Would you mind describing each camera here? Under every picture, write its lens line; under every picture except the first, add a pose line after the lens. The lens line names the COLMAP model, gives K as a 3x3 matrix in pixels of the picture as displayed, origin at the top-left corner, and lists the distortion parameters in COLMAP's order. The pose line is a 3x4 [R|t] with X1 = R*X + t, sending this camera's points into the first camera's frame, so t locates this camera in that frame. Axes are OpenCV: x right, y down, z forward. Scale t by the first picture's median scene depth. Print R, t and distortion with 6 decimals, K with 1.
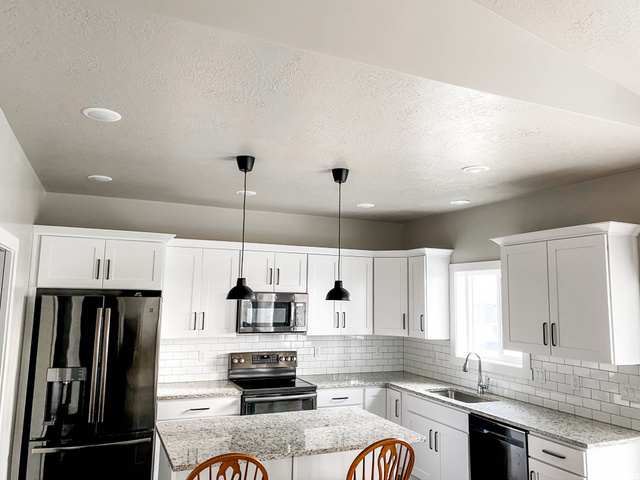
lens RADIAL K [[488.8, 0, 329.3], [0, 488.8, 236.3], [0, 0, 1]] dist [-0.001013, -0.001665]
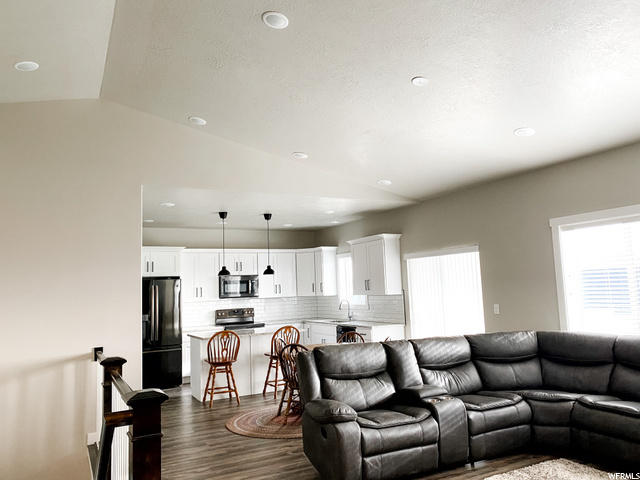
lens RADIAL K [[488.8, 0, 329.3], [0, 488.8, 236.3], [0, 0, 1]] dist [-0.001013, -0.001665]
pose [[0.996317, -0.047044, 0.071687, 0.096974], [0.045935, 0.998799, 0.017041, -0.044764], [-0.072403, -0.013686, 0.997282, -0.836214]]
